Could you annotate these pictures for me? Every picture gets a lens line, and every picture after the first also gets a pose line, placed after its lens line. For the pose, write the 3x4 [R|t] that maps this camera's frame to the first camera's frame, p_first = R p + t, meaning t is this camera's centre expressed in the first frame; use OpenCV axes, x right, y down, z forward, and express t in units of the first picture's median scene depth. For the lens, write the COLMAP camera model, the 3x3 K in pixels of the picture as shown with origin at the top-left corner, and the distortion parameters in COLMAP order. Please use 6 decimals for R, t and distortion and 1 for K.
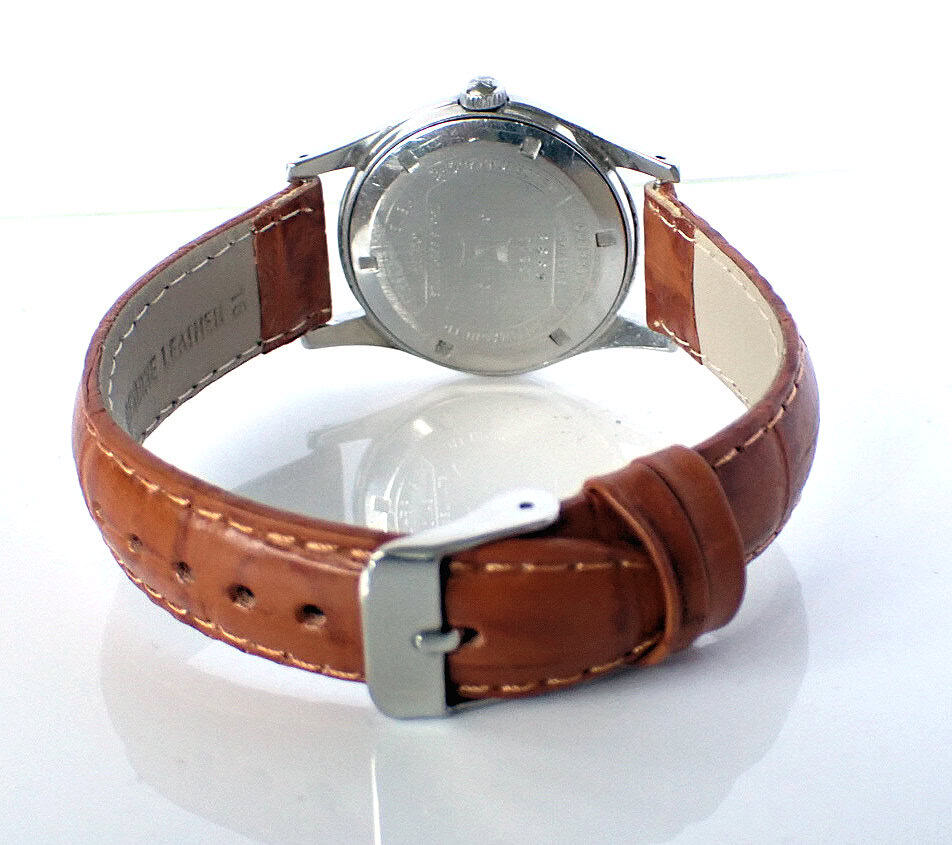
lens RADIAL K [[2300.4, 0, 476.0], [0, 2300.4, 422.5], [0, 0, 1]] dist [-0.074410, -0.090822]
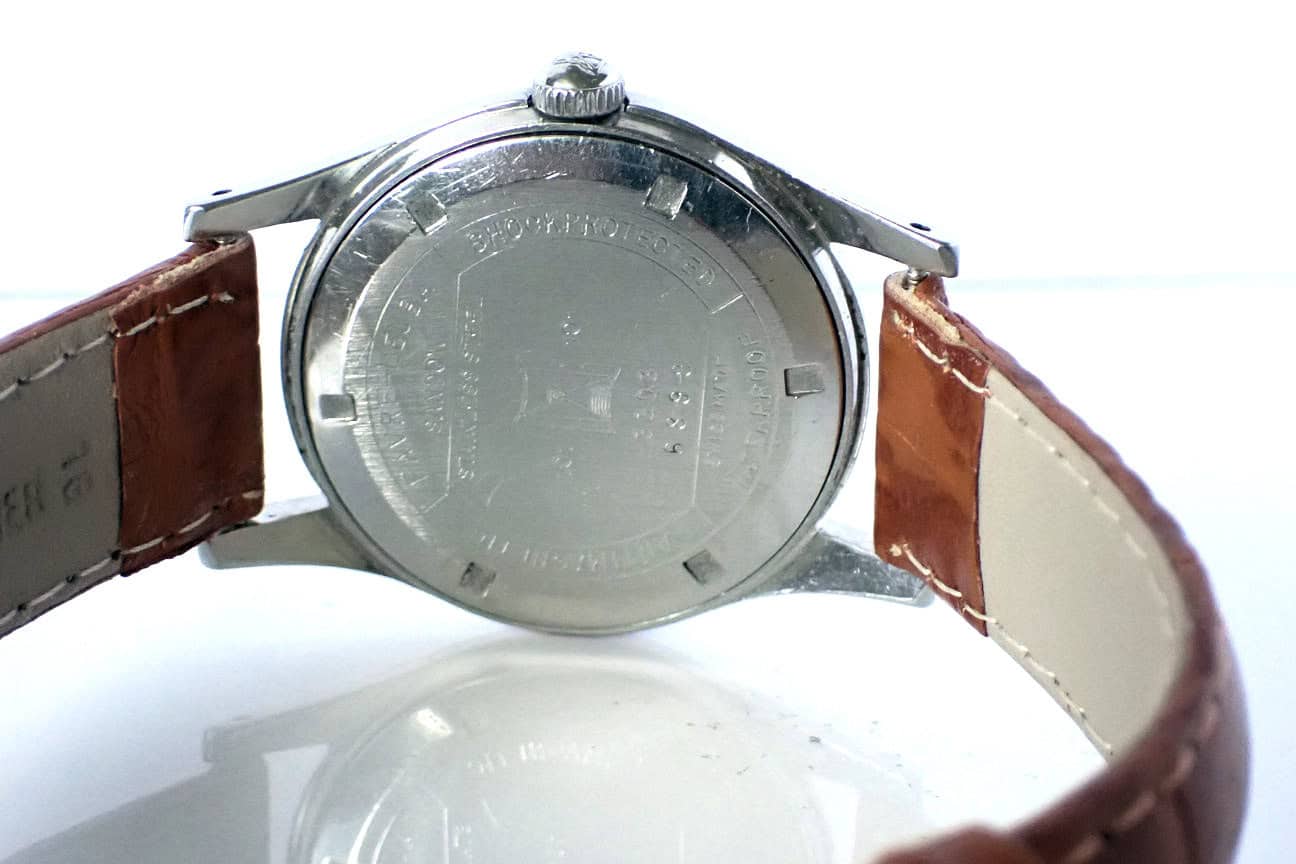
lens RADIAL K [[3124.2, 0, 648.0], [0, 3124.2, 432.0], [0, 0, 1]] dist [-0.025384, 0.103384]
pose [[0.997763, 0.045392, 0.049085, -0.012060], [-0.042098, 0.996920, -0.066163, -0.020857], [-0.051937, 0.063949, 0.996601, 0.306850]]
